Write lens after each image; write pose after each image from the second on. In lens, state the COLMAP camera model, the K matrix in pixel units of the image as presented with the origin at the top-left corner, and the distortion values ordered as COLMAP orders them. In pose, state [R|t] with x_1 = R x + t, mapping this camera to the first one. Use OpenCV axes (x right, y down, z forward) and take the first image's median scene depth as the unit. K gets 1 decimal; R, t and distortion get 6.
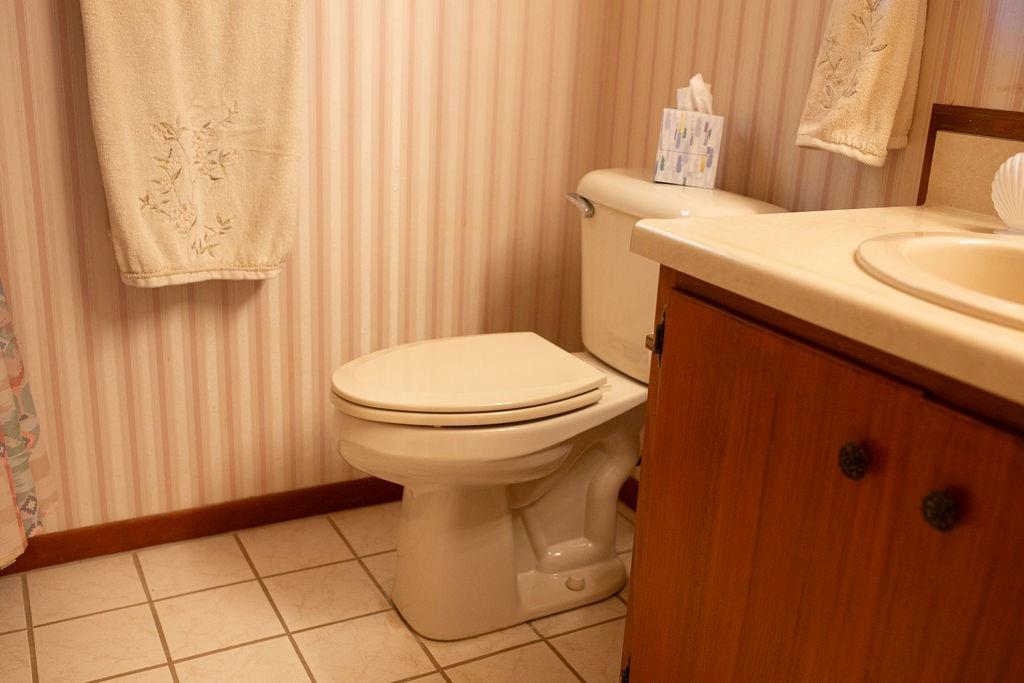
lens RADIAL K [[967.8, 0, 512.0], [0, 967.8, 341.5], [0, 0, 1]] dist [-0.078804, 0.129210]
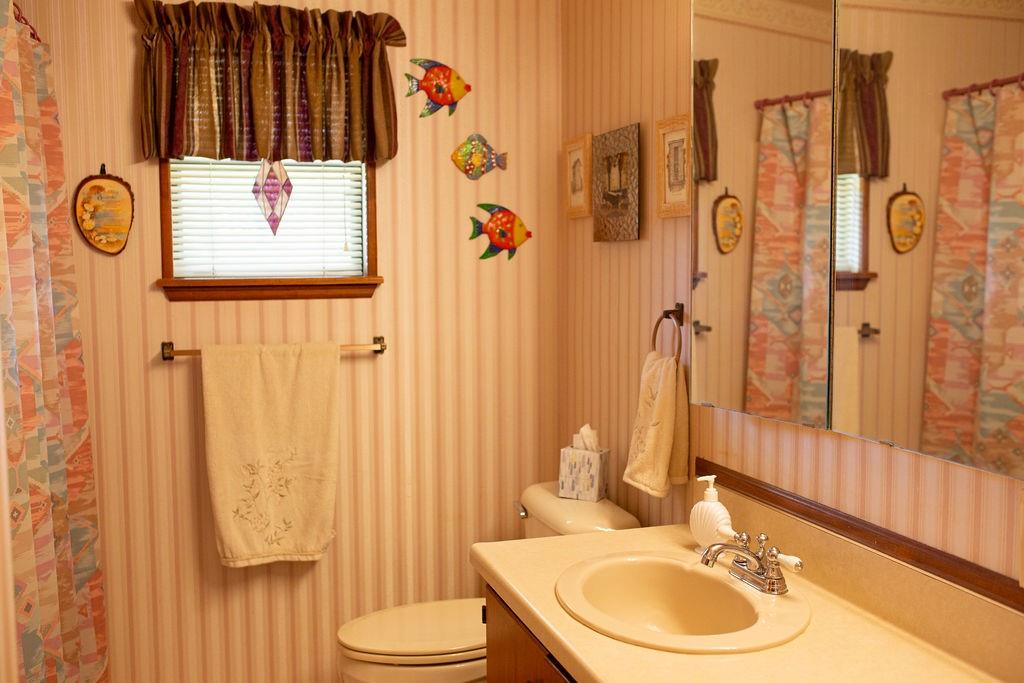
lens RADIAL K [[967.8, 0, 512.0], [0, 967.8, 341.5], [0, 0, 1]] dist [-0.078804, 0.129210]
pose [[0.982245, -0.037612, -0.183794, 0.358336], [-0.006587, 0.972178, -0.234150, -0.049367], [0.187487, 0.231204, 0.954669, -0.488325]]
